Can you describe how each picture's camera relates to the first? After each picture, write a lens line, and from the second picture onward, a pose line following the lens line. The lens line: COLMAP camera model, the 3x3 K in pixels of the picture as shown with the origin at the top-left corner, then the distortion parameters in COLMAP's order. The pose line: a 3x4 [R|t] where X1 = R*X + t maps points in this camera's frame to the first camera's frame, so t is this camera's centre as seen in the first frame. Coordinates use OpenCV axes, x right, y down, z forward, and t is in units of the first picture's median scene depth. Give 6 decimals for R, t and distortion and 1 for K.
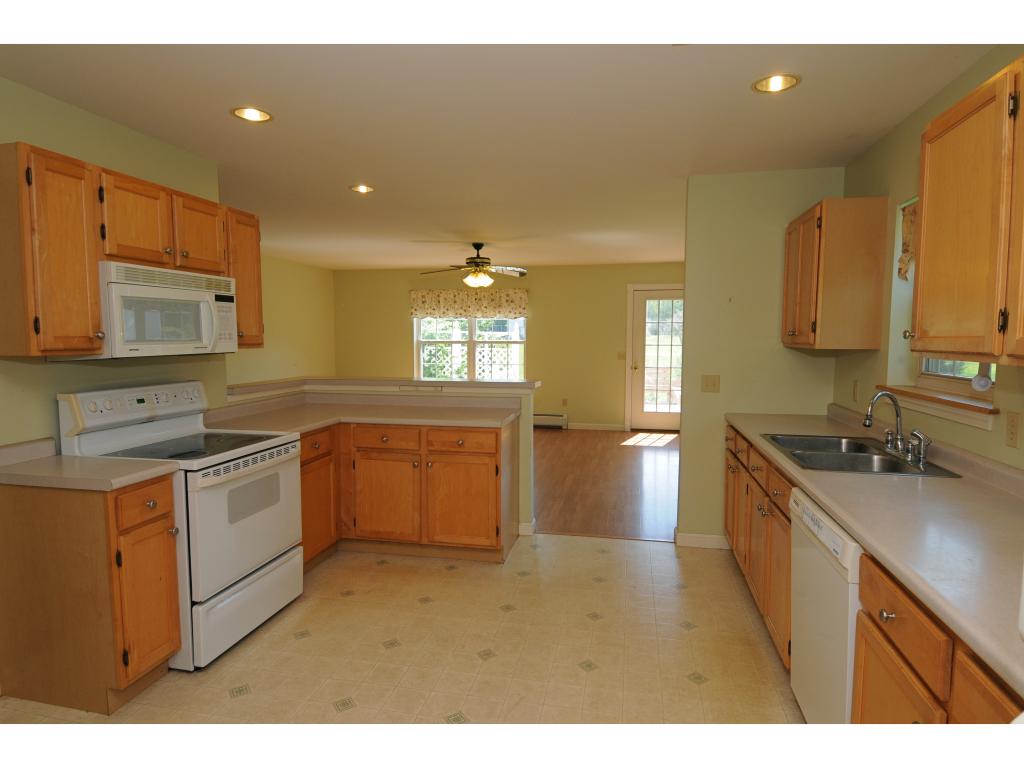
lens RADIAL K [[608.3, 0, 512.0], [0, 608.3, 384.0], [0, 0, 1]] dist [0.020202, -0.000049]
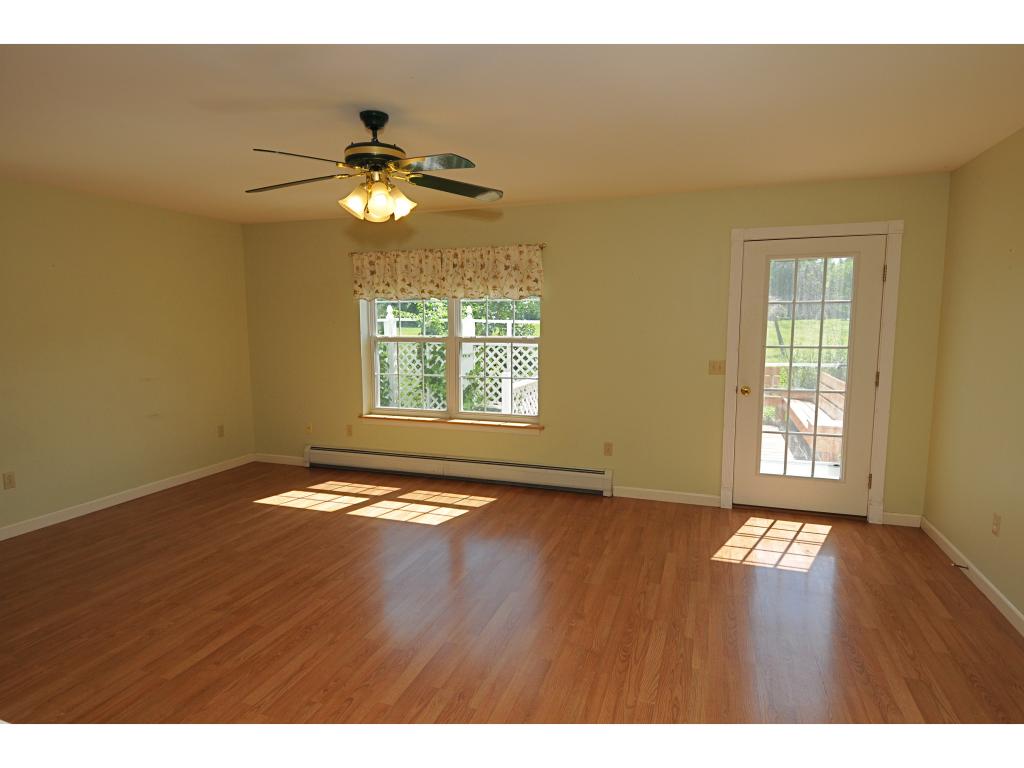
lens RADIAL K [[568.0, 0, 512.0], [0, 568.0, 384.0], [0, 0, 1]] dist [0.003247, -0.000866]
pose [[0.990052, 0.011006, -0.140274, 0.071832], [-0.006603, 0.999472, 0.031815, -0.045159], [0.140550, -0.030572, 0.989601, 0.476111]]
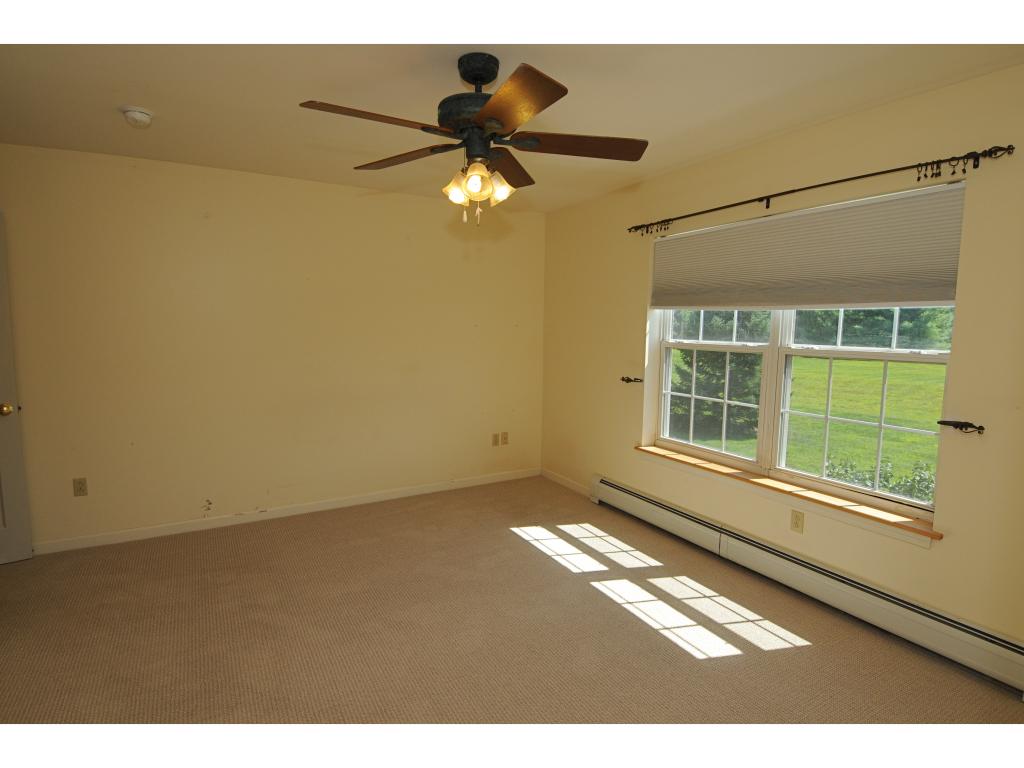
lens RADIAL K [[539.0, 0, 512.0], [0, 539.0, 384.0], [0, 0, 1]] dist [-0.000537, -0.000137]
pose [[0.651798, 0.104151, -0.751207, 0.079734], [-0.079656, 0.994448, 0.068760, -0.062047], [0.754198, 0.015021, 0.656475, 0.703176]]
